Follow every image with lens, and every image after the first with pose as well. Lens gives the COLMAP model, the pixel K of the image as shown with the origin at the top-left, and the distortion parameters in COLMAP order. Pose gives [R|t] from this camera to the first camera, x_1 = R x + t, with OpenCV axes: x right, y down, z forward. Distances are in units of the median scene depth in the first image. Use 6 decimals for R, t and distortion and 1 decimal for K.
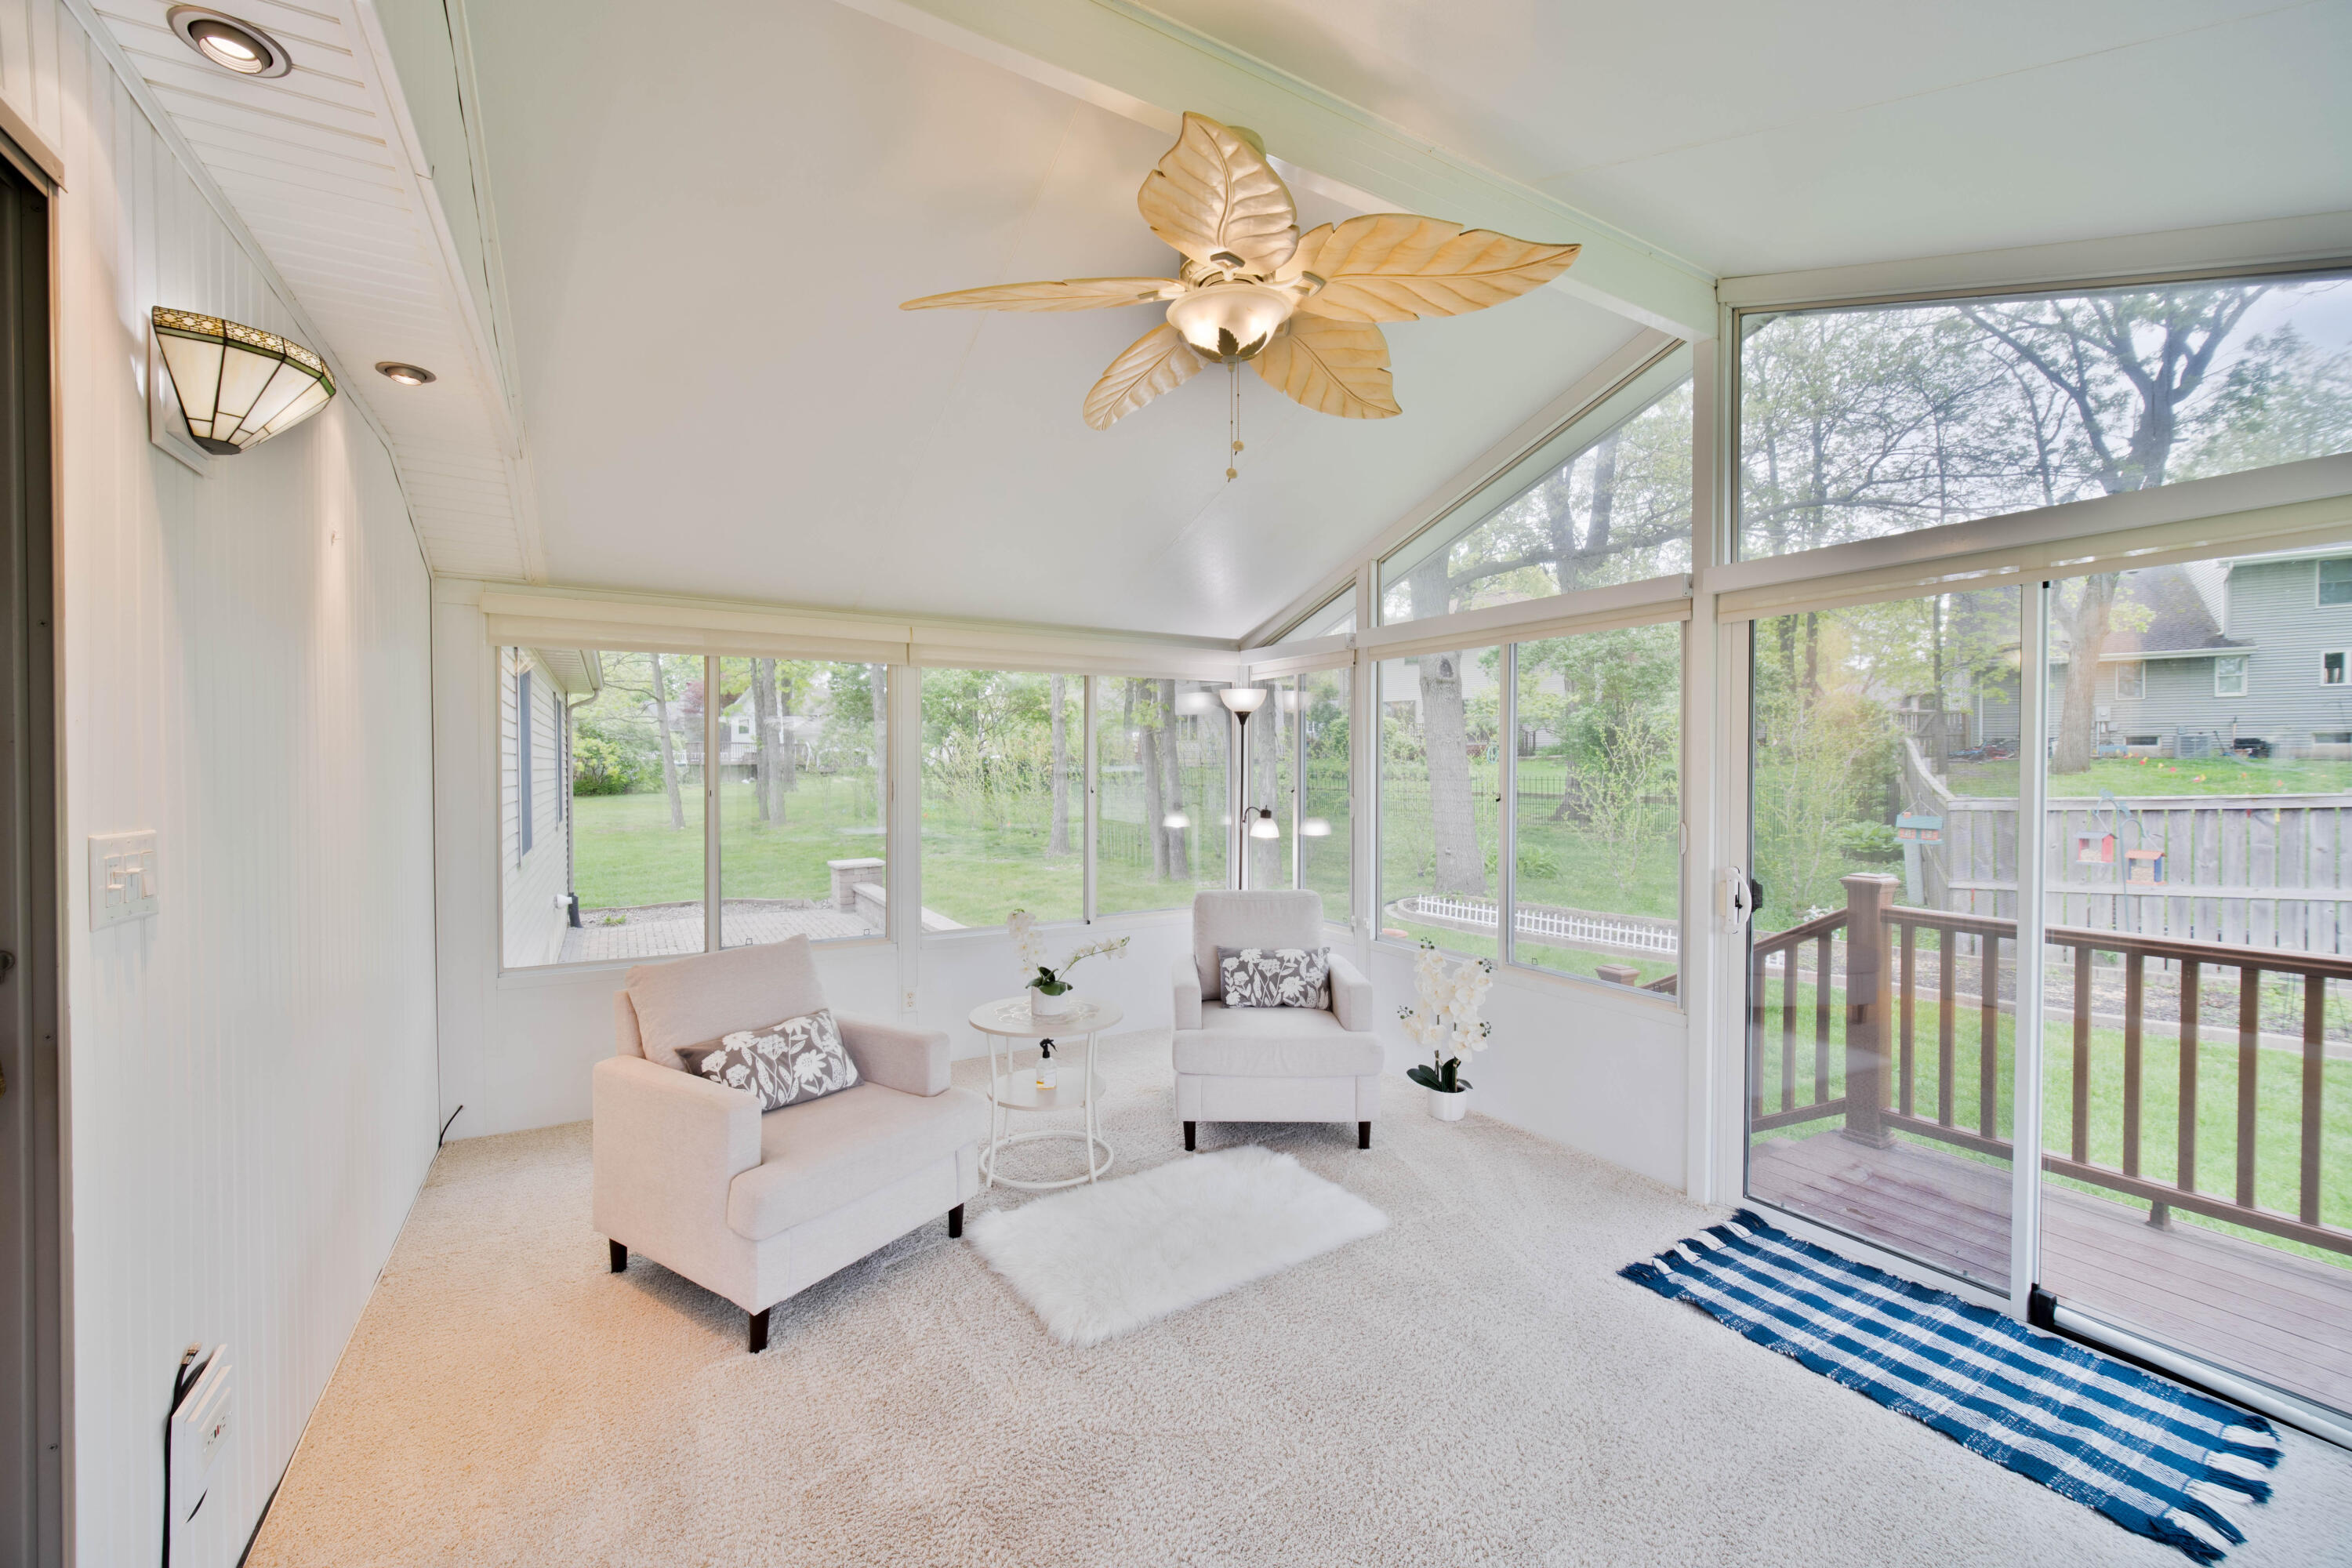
lens RADIAL K [[934.1, 0, 1163.4], [0, 934.1, 776.0], [0, 0, 1]] dist [-0.001781, 0.000397]
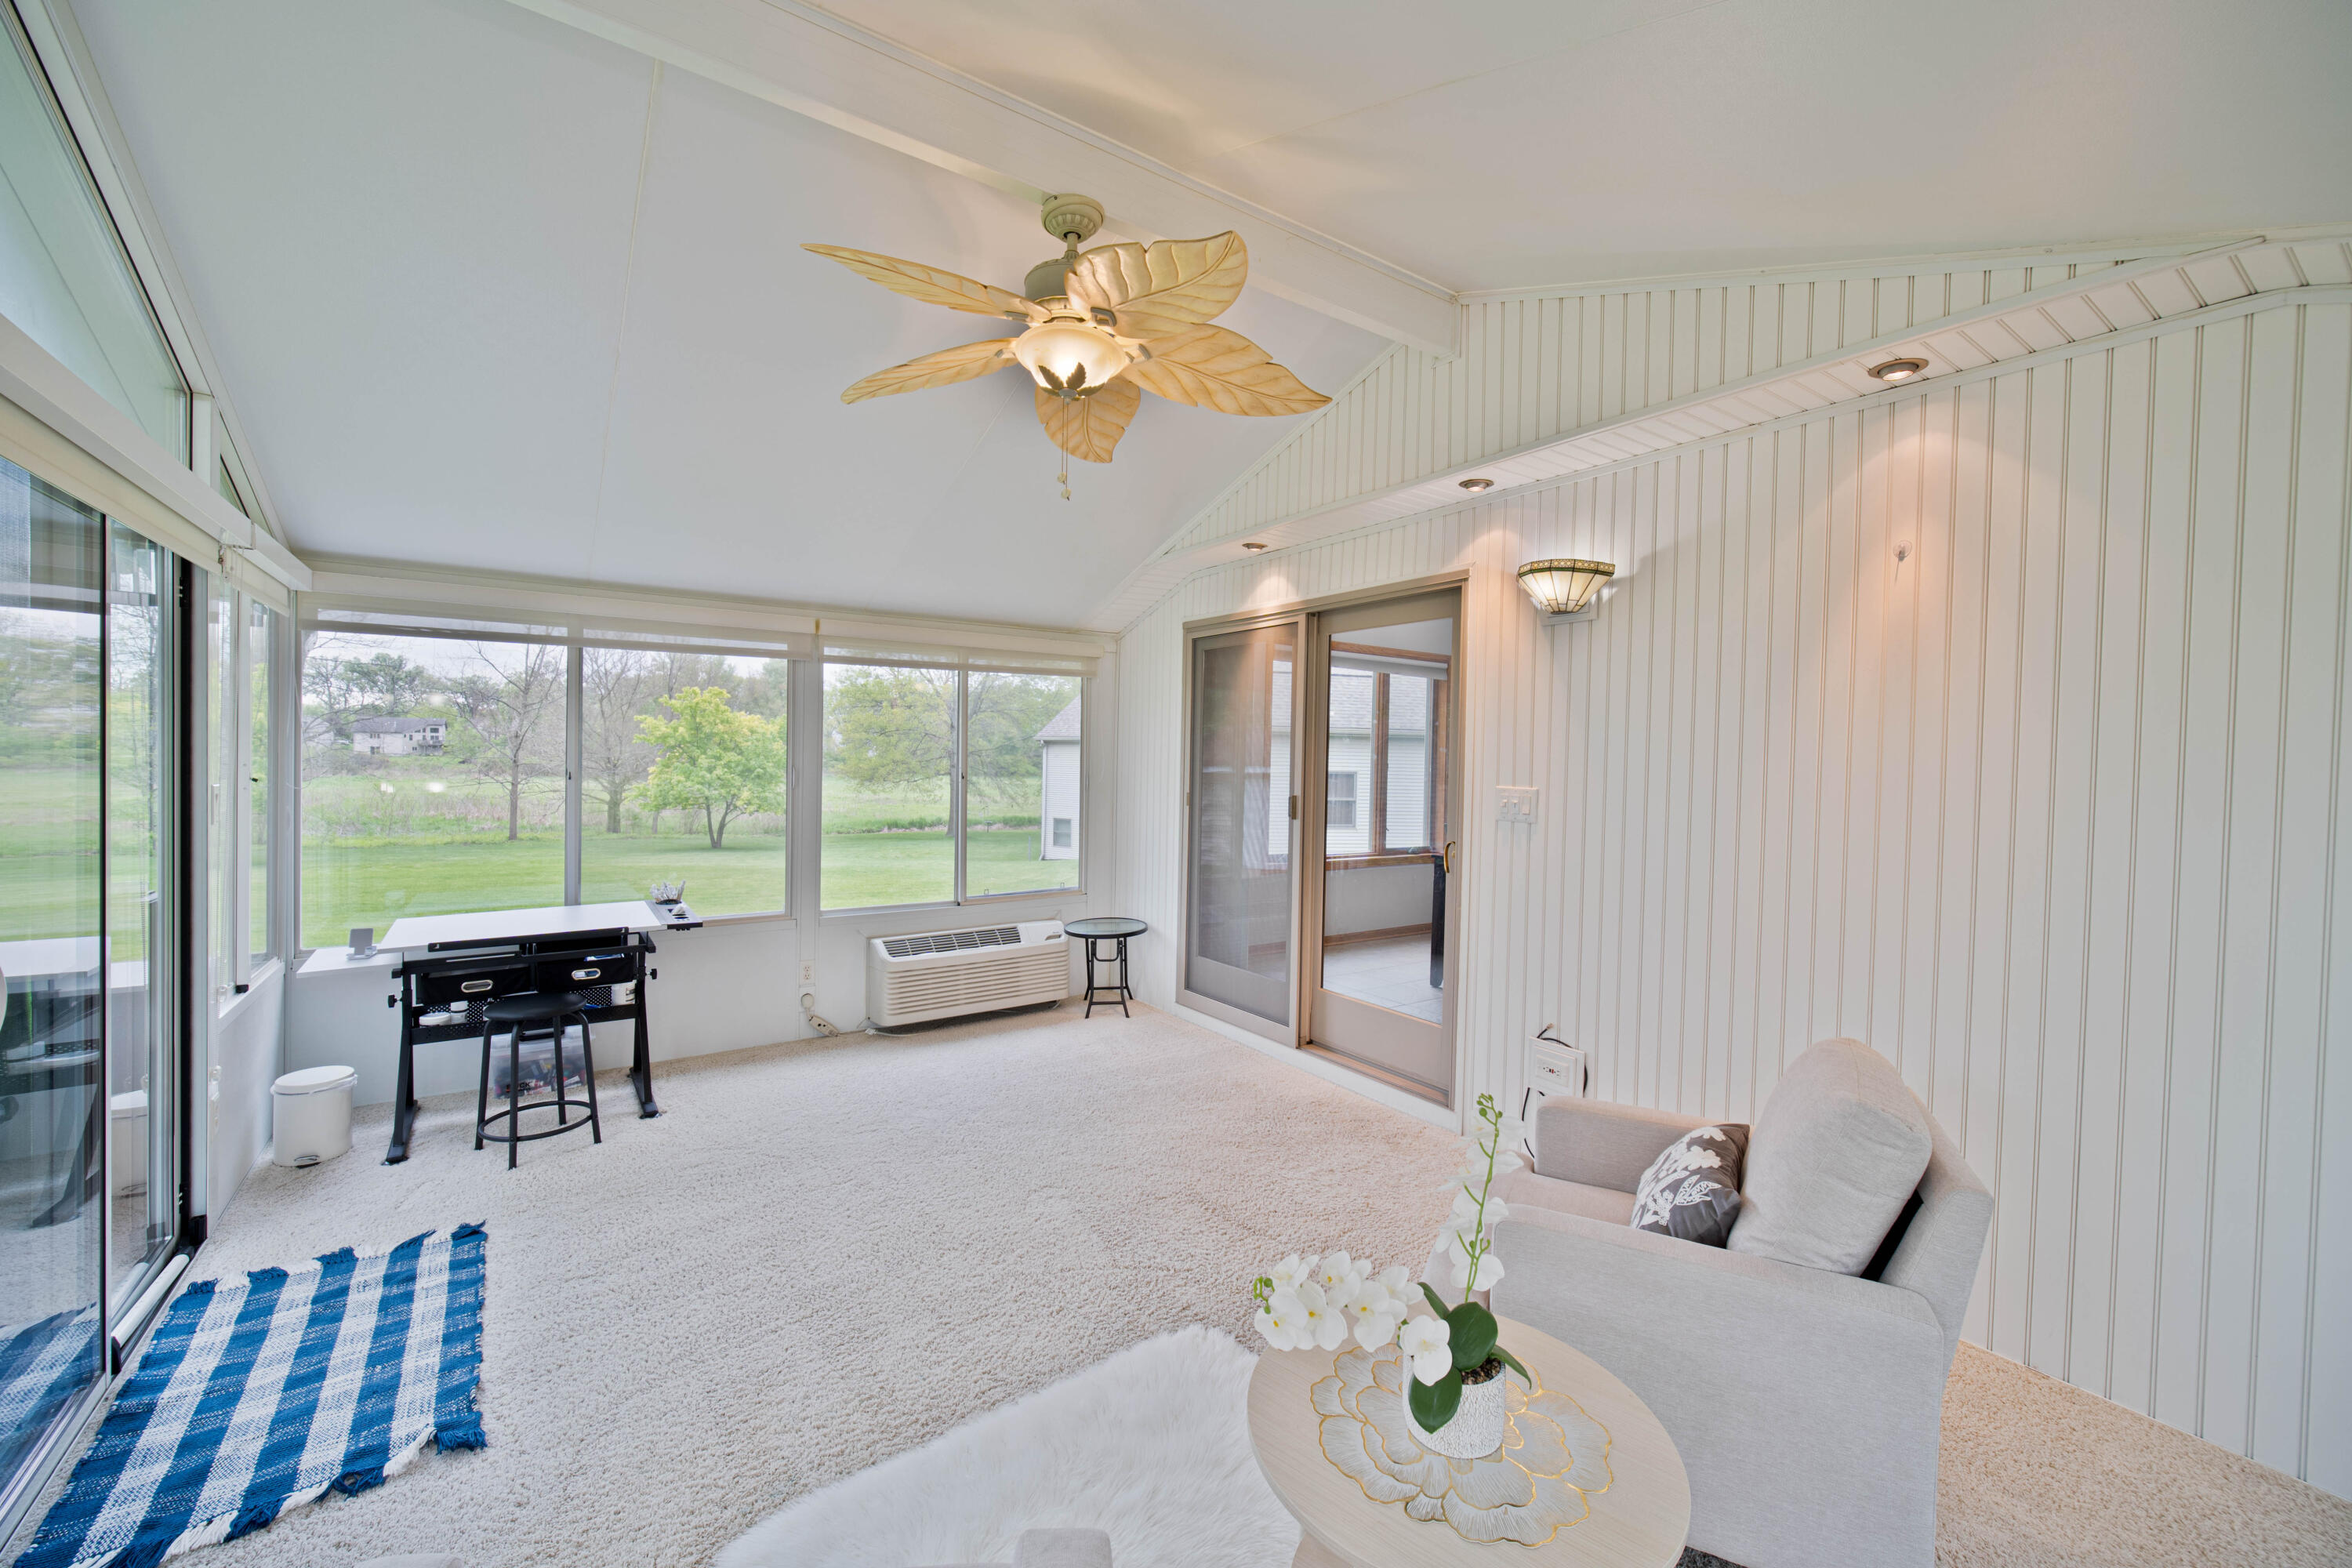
lens RADIAL K [[934.1, 0, 1163.4], [0, 934.1, 776.0], [0, 0, 1]] dist [-0.001781, 0.000397]
pose [[-0.996840, -0.015382, -0.077929, 0.028651], [-0.017472, 0.999504, 0.026217, -0.016708], [0.077487, 0.027496, -0.996614, 1.967895]]
